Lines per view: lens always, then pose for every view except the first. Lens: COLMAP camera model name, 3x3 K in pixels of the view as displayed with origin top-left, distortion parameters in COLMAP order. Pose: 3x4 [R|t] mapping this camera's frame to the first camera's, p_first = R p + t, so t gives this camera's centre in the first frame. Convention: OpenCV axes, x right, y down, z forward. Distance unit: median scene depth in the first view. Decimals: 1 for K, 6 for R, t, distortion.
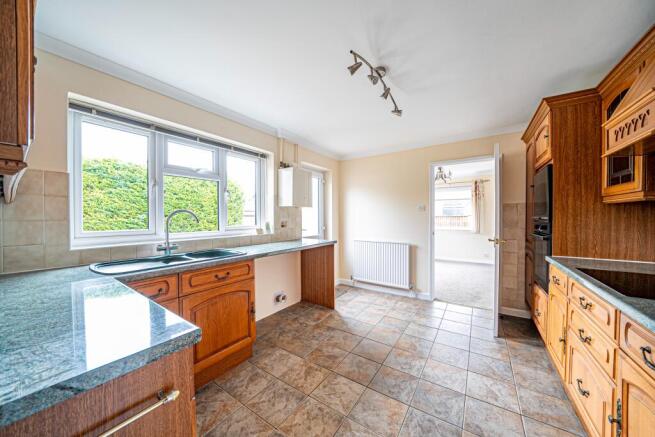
lens RADIAL K [[228.3, 0, 325.9], [0, 228.3, 218.2], [0, 0, 1]] dist [-0.004977, 0.000171]
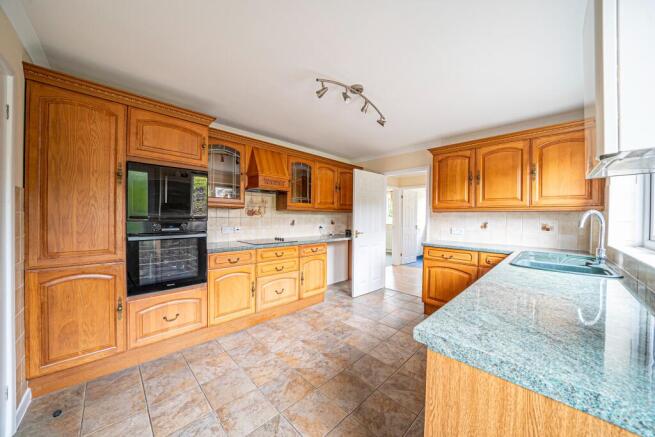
lens RADIAL K [[228.3, 0, 327.5], [0, 228.3, 217.8], [0, 0, 1]] dist [-0.004977, 0.000171]
pose [[-0.980971, -0.012429, 0.193754, 0.123468], [-0.009940, 0.999855, 0.013814, -0.014992], [-0.193898, 0.011625, -0.980953, 1.757454]]
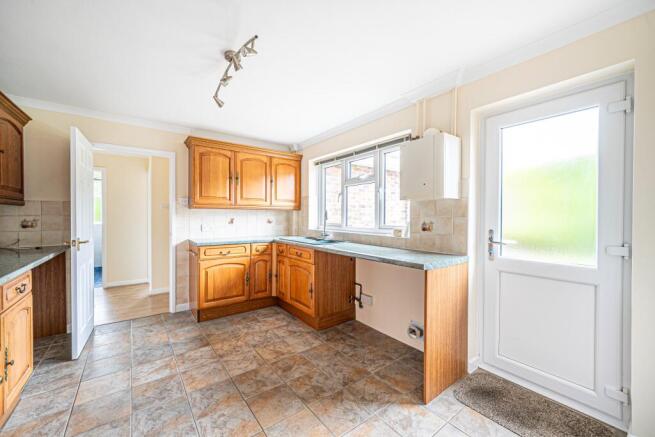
lens RADIAL K [[257.9, 0, 326.1], [0, 257.9, 218.8], [0, 0, 1]] dist [-0.003858, -0.000379]
pose [[-0.321888, 0.008658, -0.946738, 0.895162], [-0.009978, 0.999872, 0.012537, -0.003746], [0.946725, 0.013482, -0.321760, 1.388535]]
